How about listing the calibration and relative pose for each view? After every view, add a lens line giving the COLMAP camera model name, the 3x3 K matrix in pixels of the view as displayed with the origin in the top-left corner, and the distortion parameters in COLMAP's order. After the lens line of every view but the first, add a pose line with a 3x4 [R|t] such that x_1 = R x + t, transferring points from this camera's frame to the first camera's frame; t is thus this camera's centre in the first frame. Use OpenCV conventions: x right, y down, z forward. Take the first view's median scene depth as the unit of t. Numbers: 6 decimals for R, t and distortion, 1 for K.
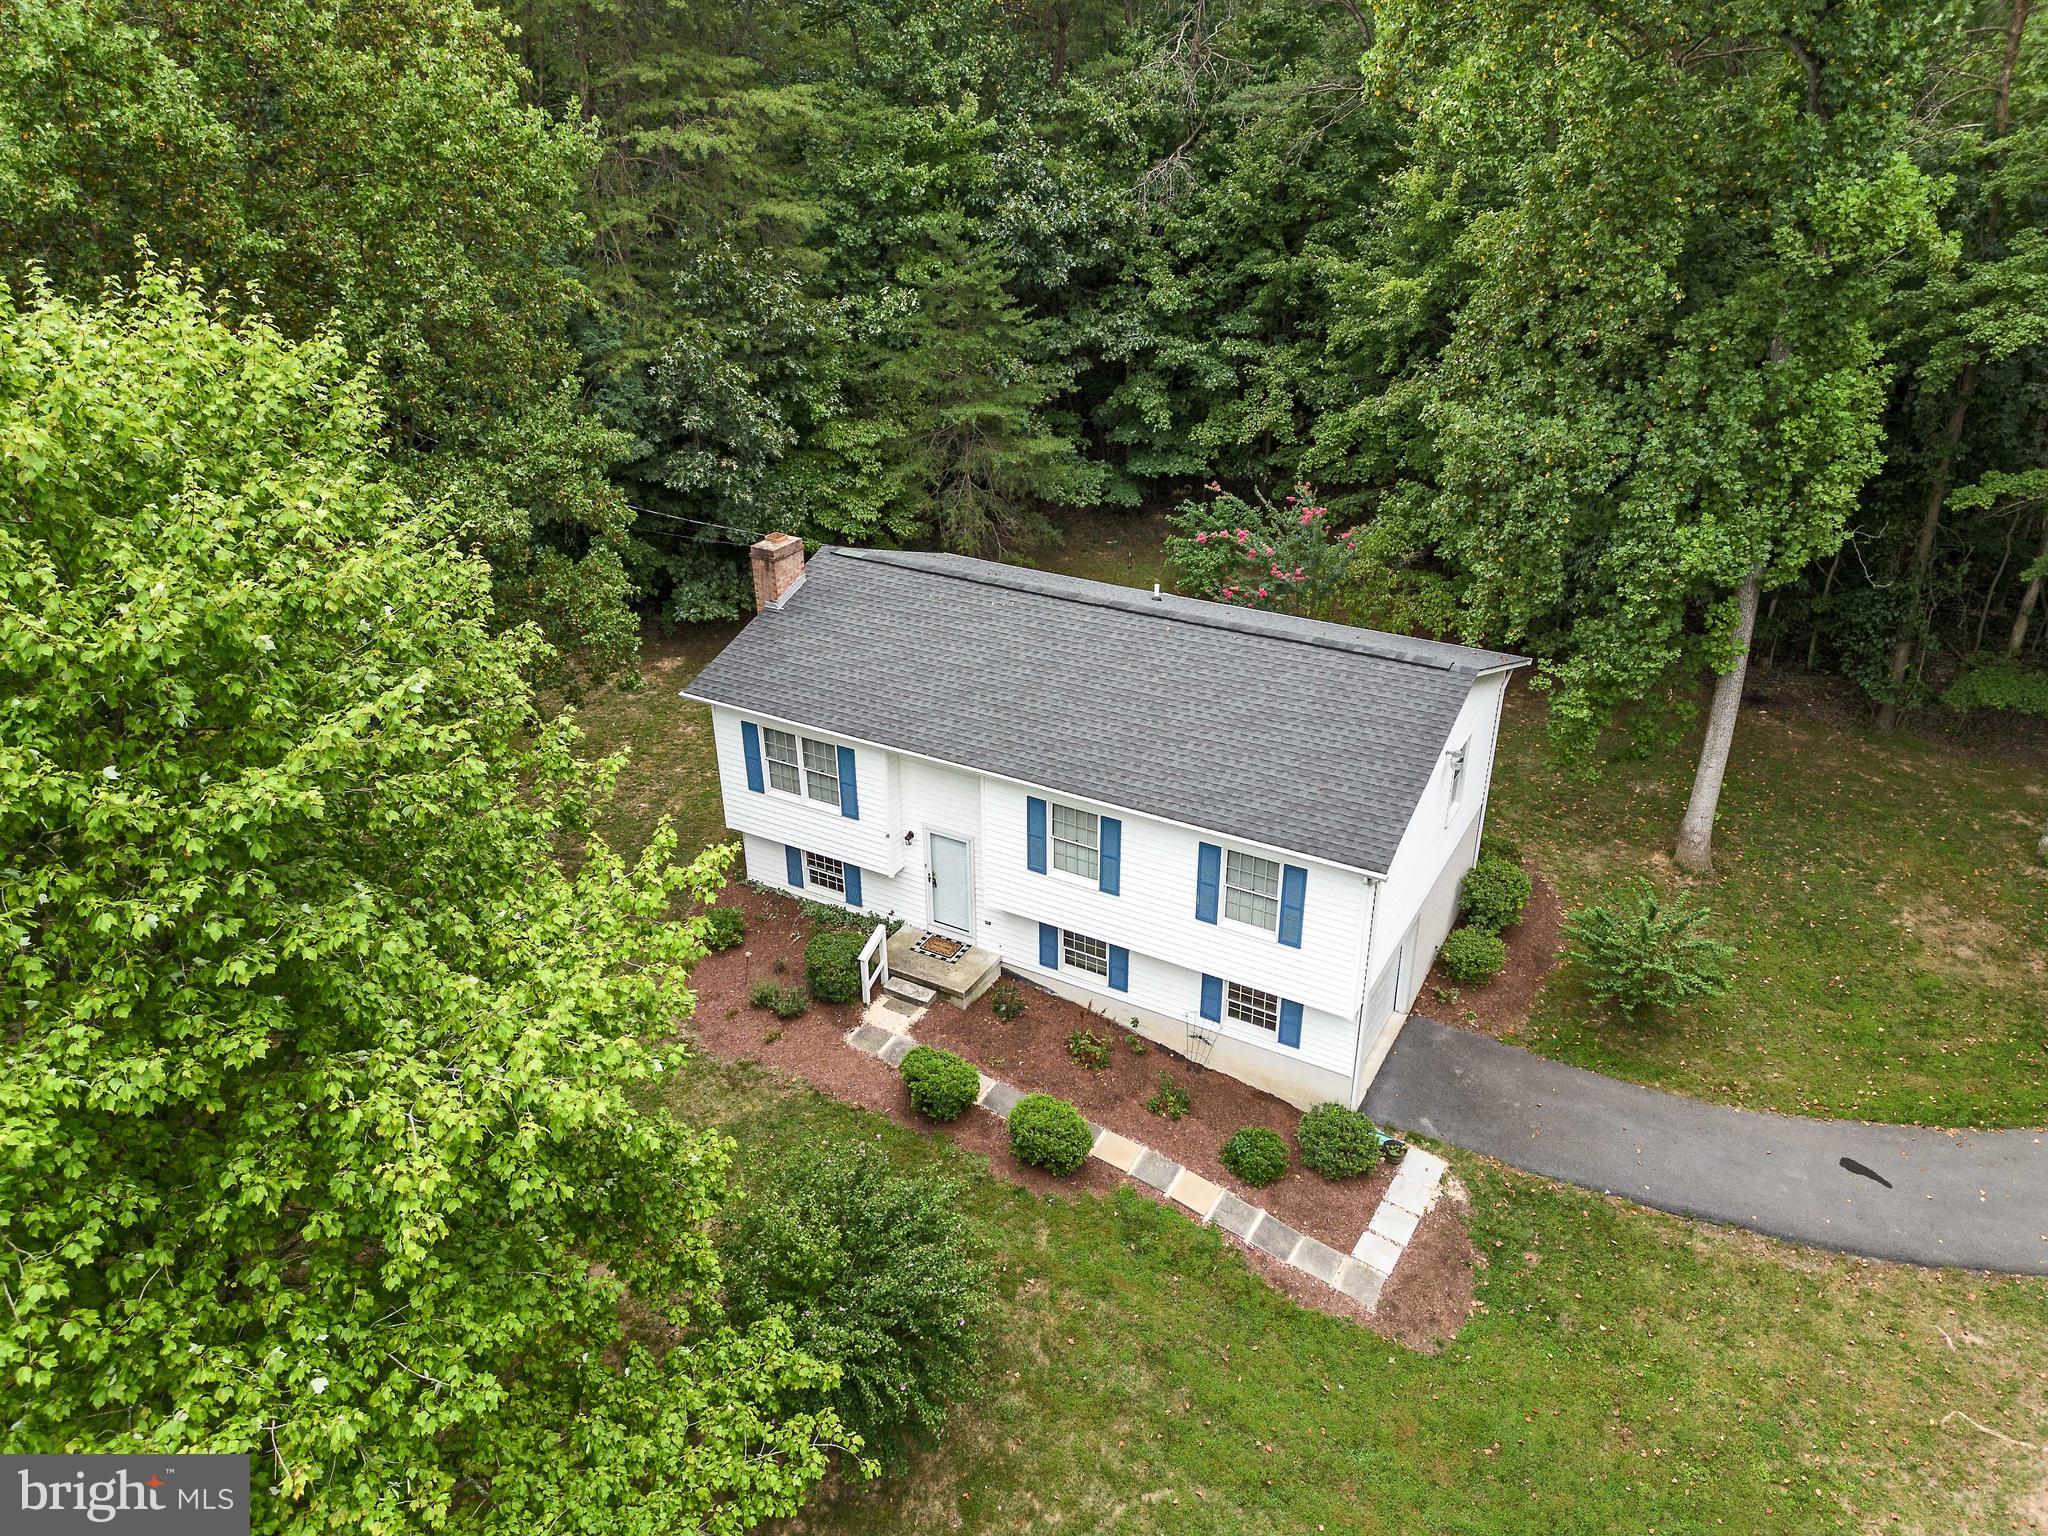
lens RADIAL K [[1435.8, 0, 1024.0], [0, 1435.8, 768.0], [0, 0, 1]] dist [0.072705, -0.070822]
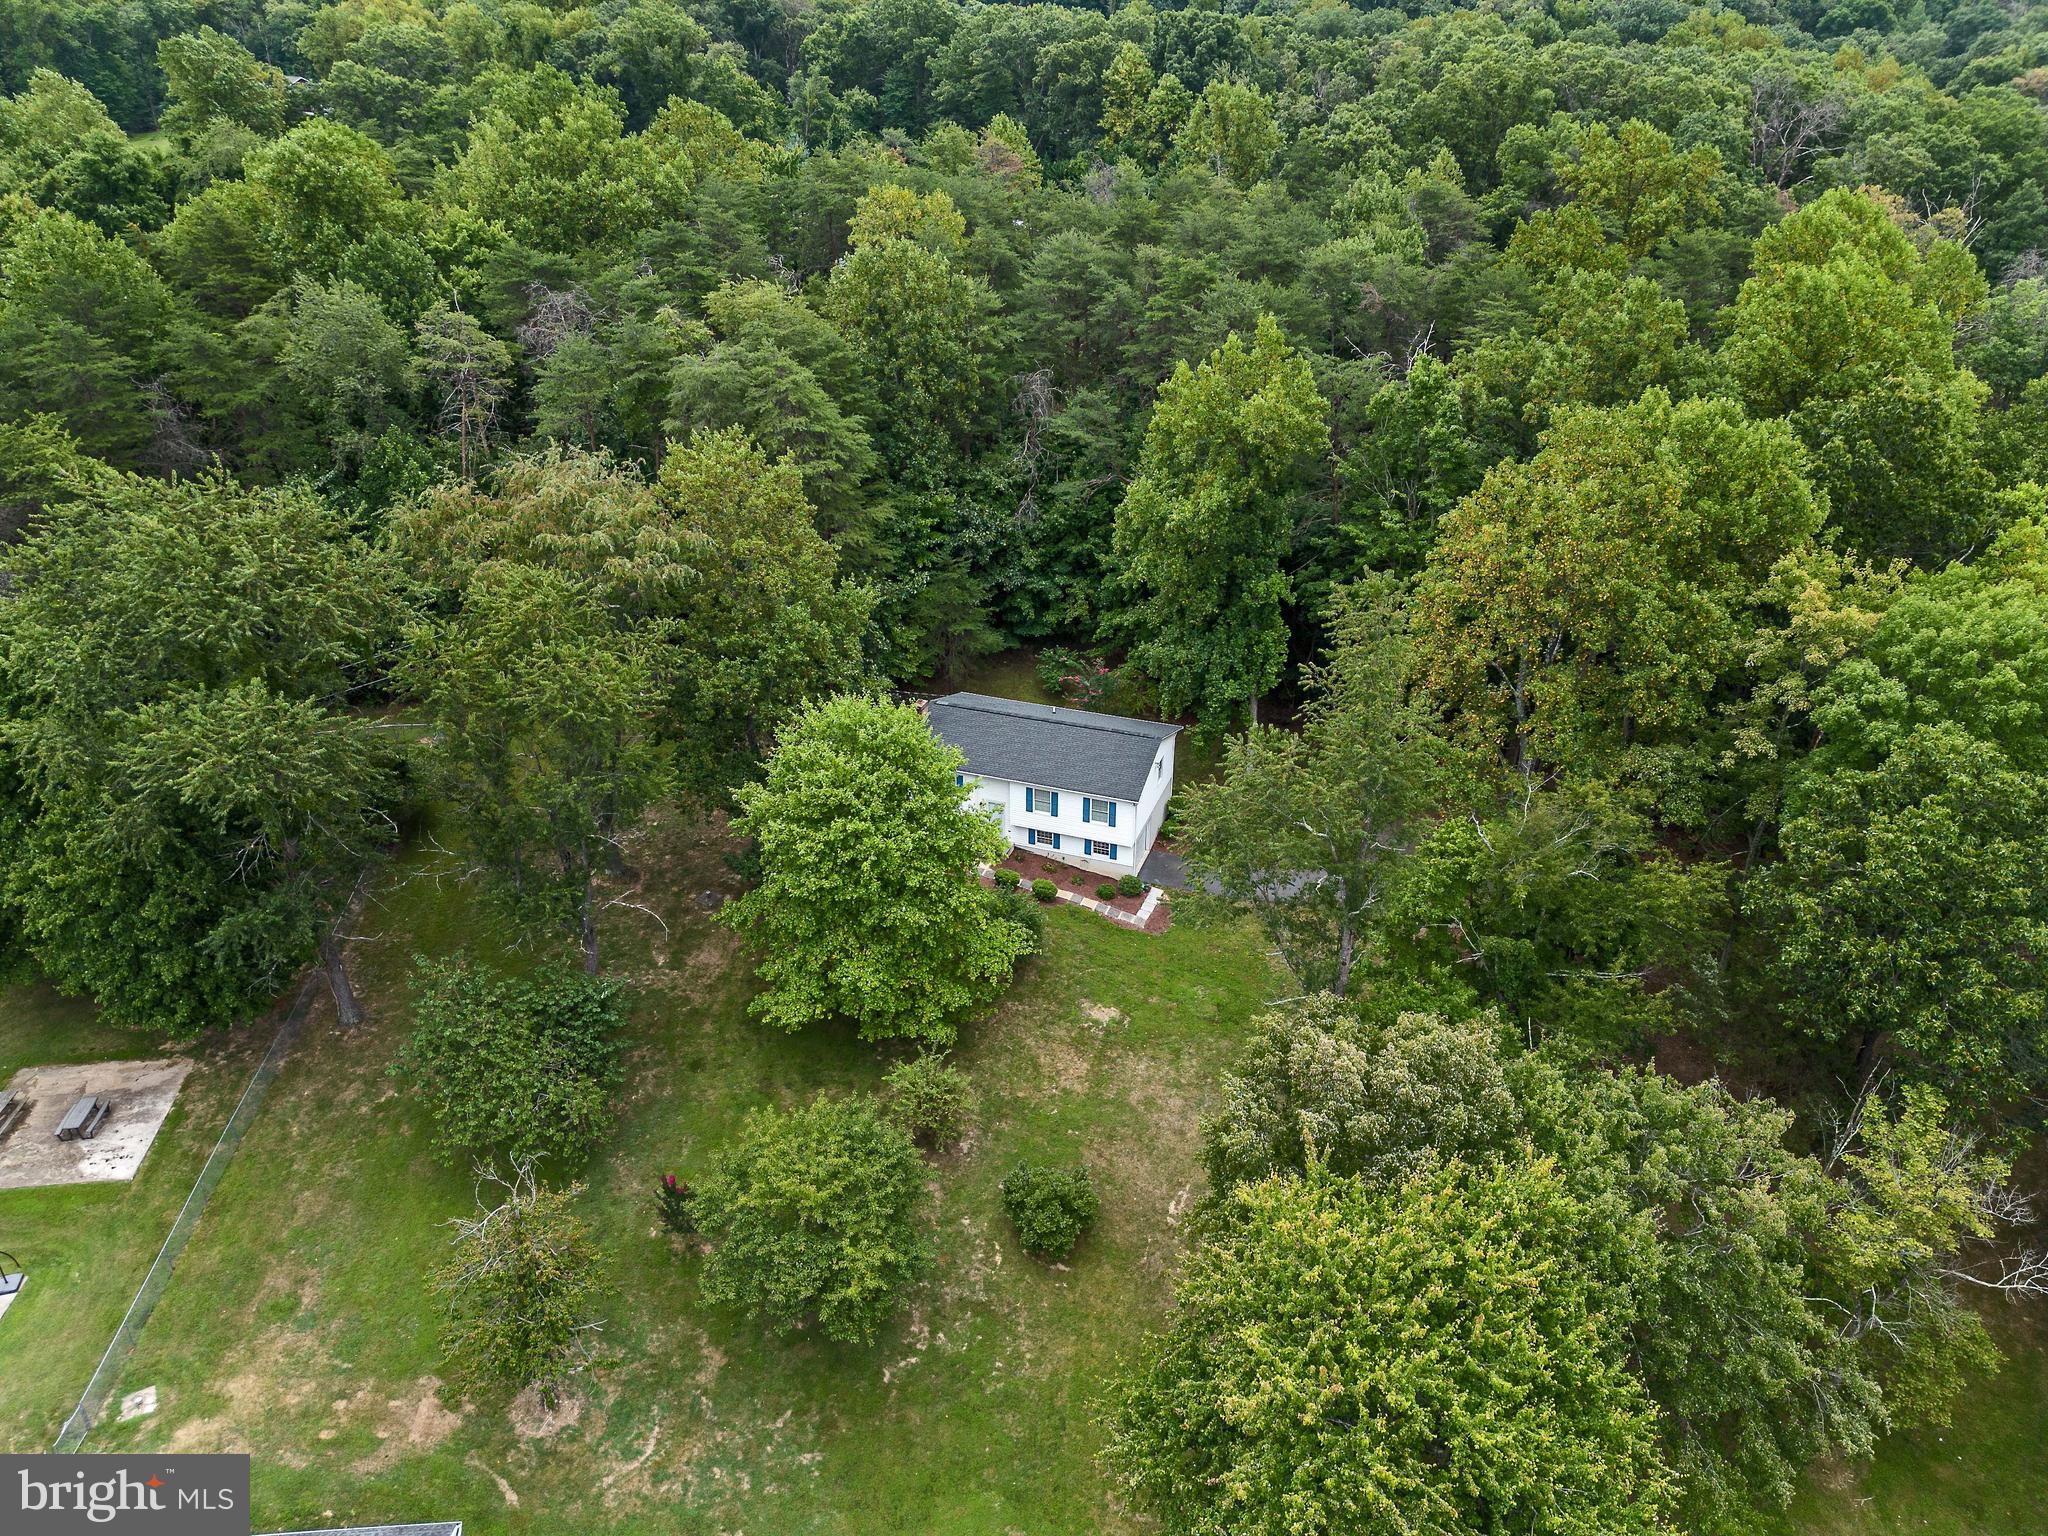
lens RADIAL K [[1435.8, 0, 1024.0], [0, 1435.8, 768.0], [0, 0, 1]] dist [0.072705, -0.070822]
pose [[0.984769, -0.073828, 0.157412, -0.485084], [0.070891, 0.997190, 0.024201, -0.097562], [-0.158756, -0.012673, 0.987236, -2.056527]]
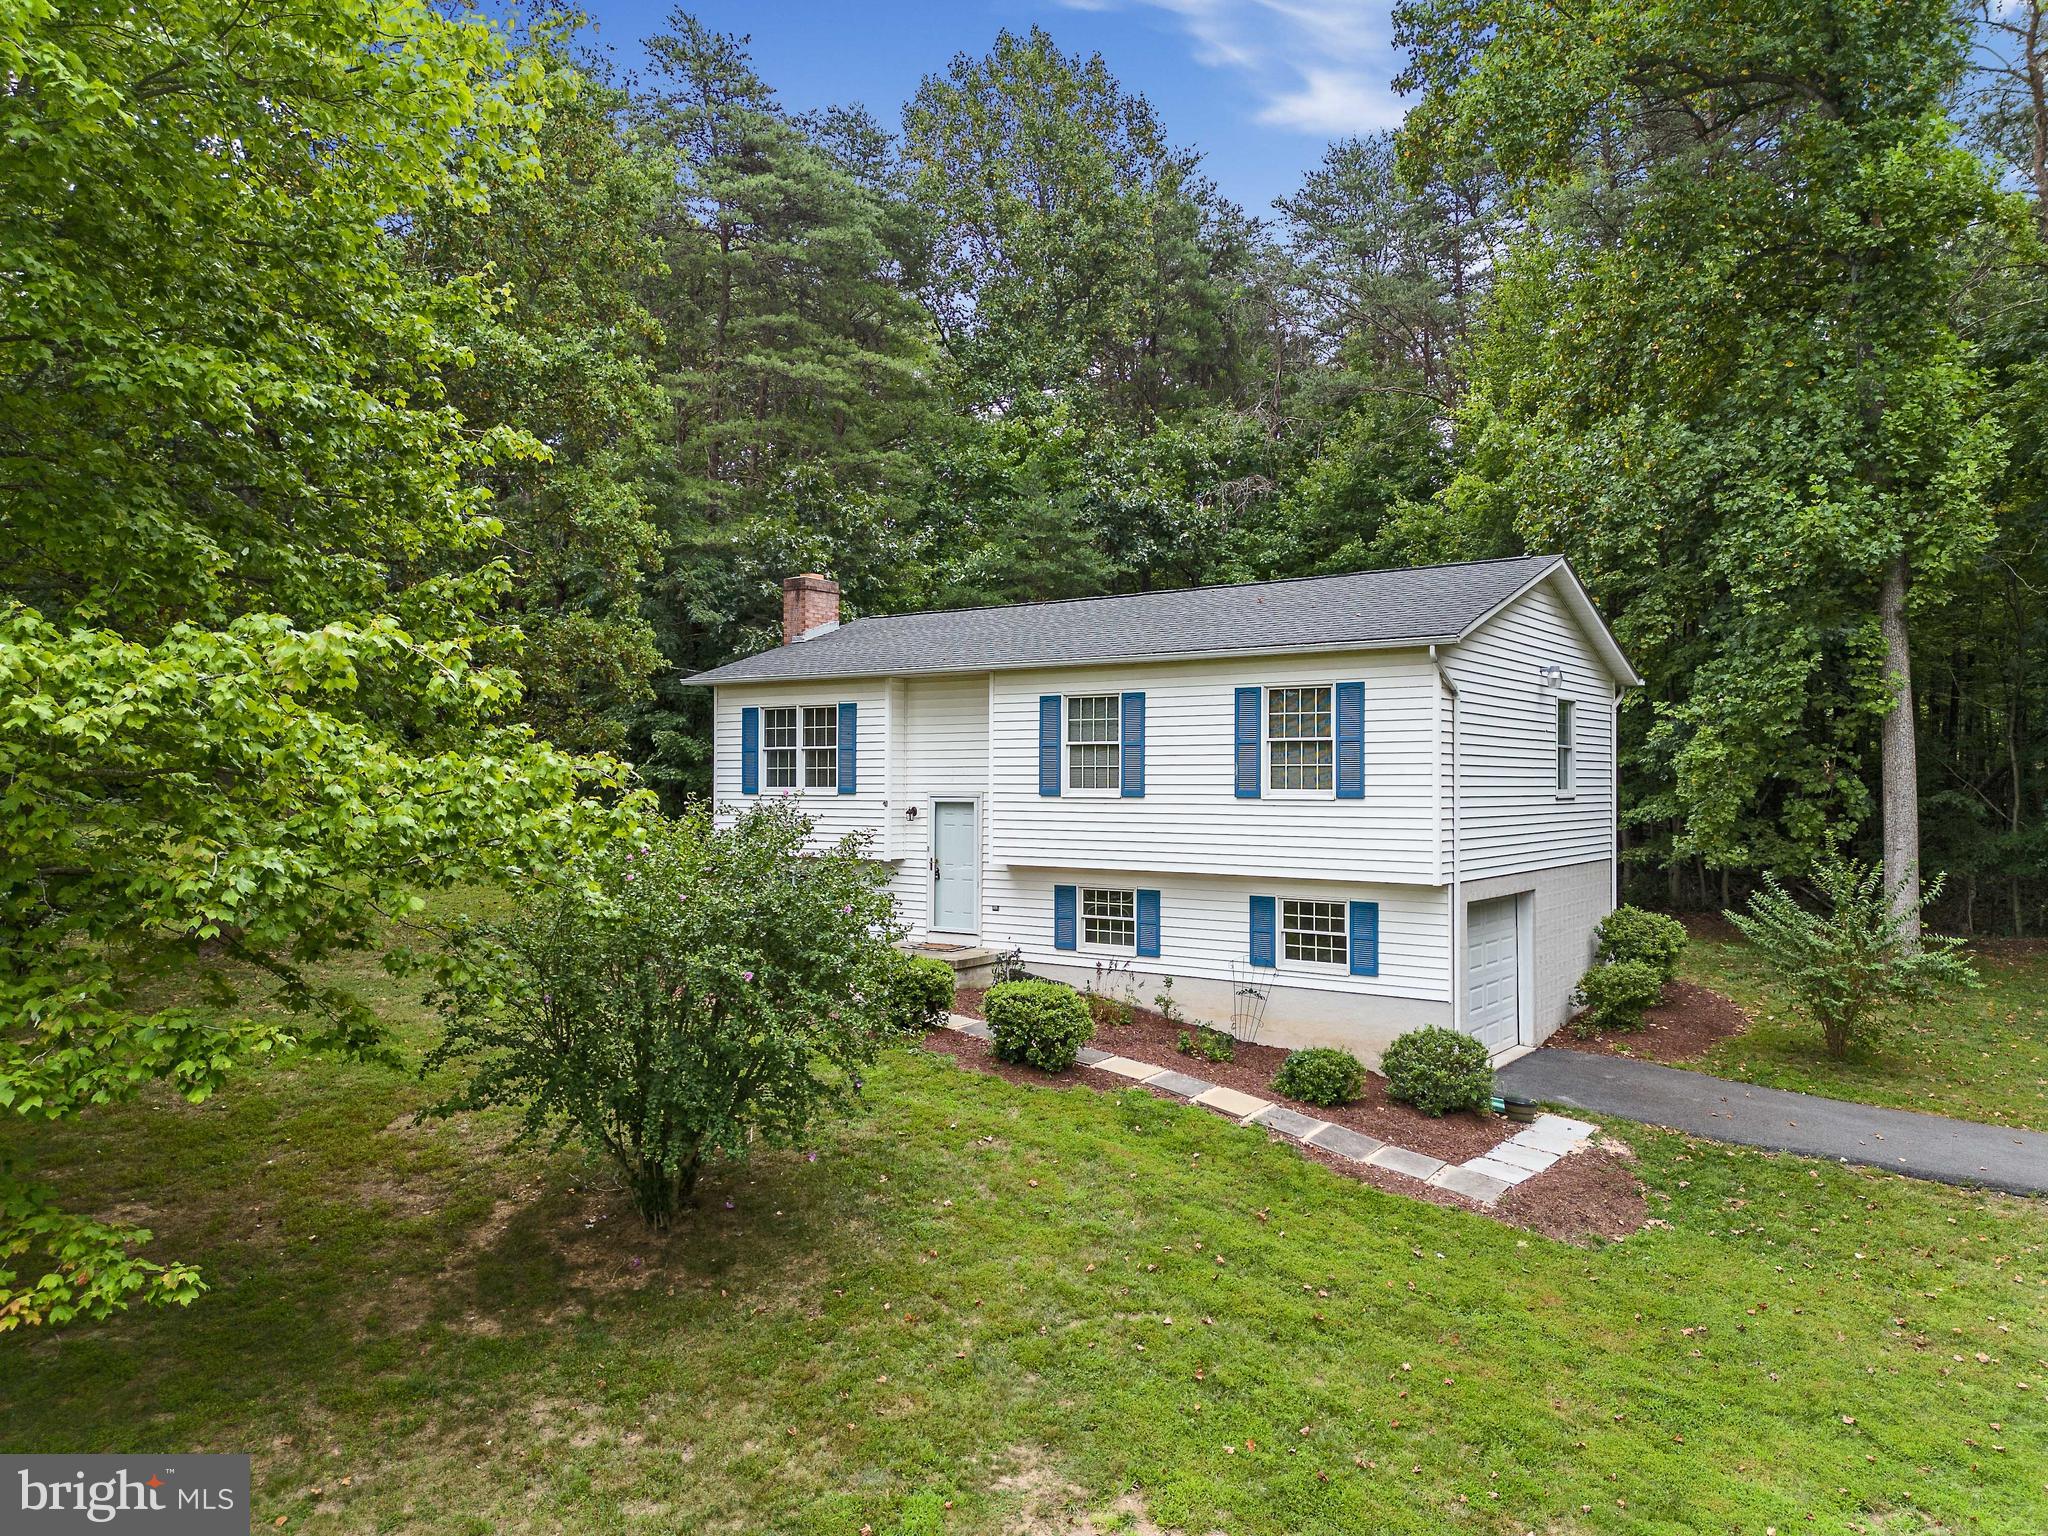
lens RADIAL K [[1435.8, 0, 1024.0], [0, 1435.8, 768.0], [0, 0, 1]] dist [0.072705, -0.070822]
pose [[0.994633, 0.011323, -0.102842, 0.080491], [-0.058266, 0.882690, -0.466330, 0.452868], [0.085497, 0.469819, 0.878613, 0.259783]]
